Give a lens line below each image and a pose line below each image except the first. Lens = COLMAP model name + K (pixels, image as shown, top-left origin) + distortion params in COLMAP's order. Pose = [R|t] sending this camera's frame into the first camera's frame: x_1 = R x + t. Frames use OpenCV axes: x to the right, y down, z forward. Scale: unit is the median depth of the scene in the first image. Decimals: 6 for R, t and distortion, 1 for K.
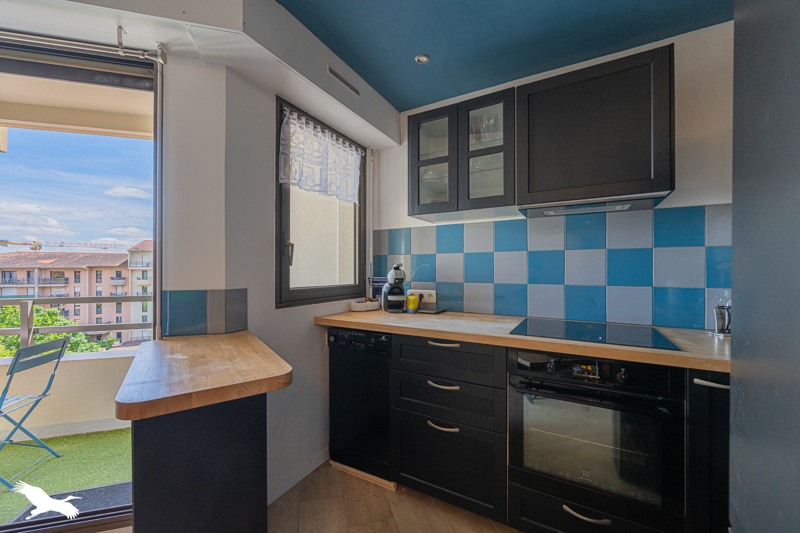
lens RADIAL K [[316.3, 0, 397.7], [0, 316.3, 269.5], [0, 0, 1]] dist [-0.000456, 0.000086]
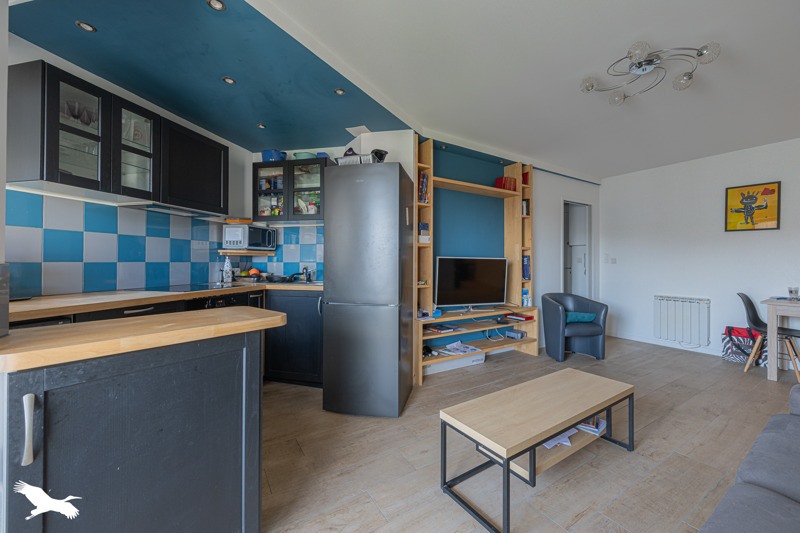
lens RADIAL K [[324.1, 0, 401.2], [0, 324.1, 257.7], [0, 0, 1]] dist [0.000123, 0.000019]
pose [[-0.304220, 0.003853, 0.952594, -1.051999], [-0.005697, 0.999967, -0.005864, 0.031204], [-0.952585, -0.007211, -0.304188, 0.359434]]
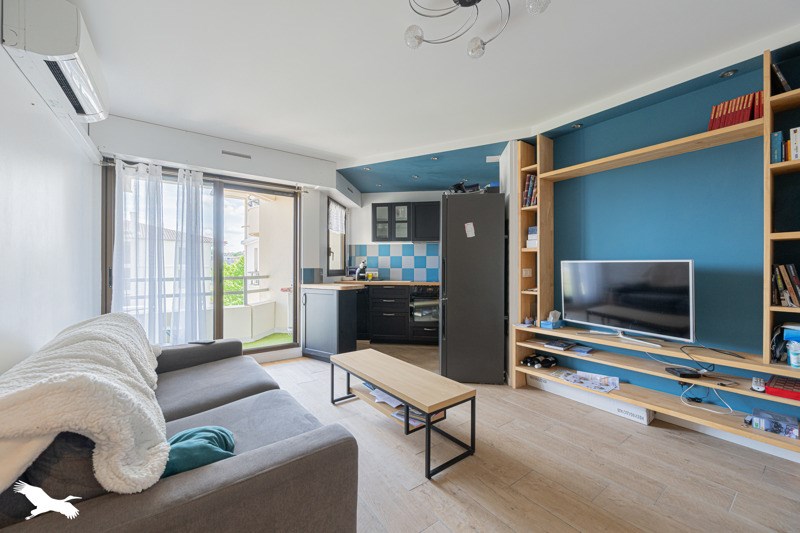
lens RADIAL K [[316.3, 0, 397.7], [0, 316.3, 269.5], [0, 0, 1]] dist [-0.000456, 0.000086]
pose [[0.934913, 0.001815, 0.354871, -0.674660], [-0.002458, 0.999996, 0.001361, 0.051998], [-0.354867, -0.002144, 0.934914, -1.466978]]
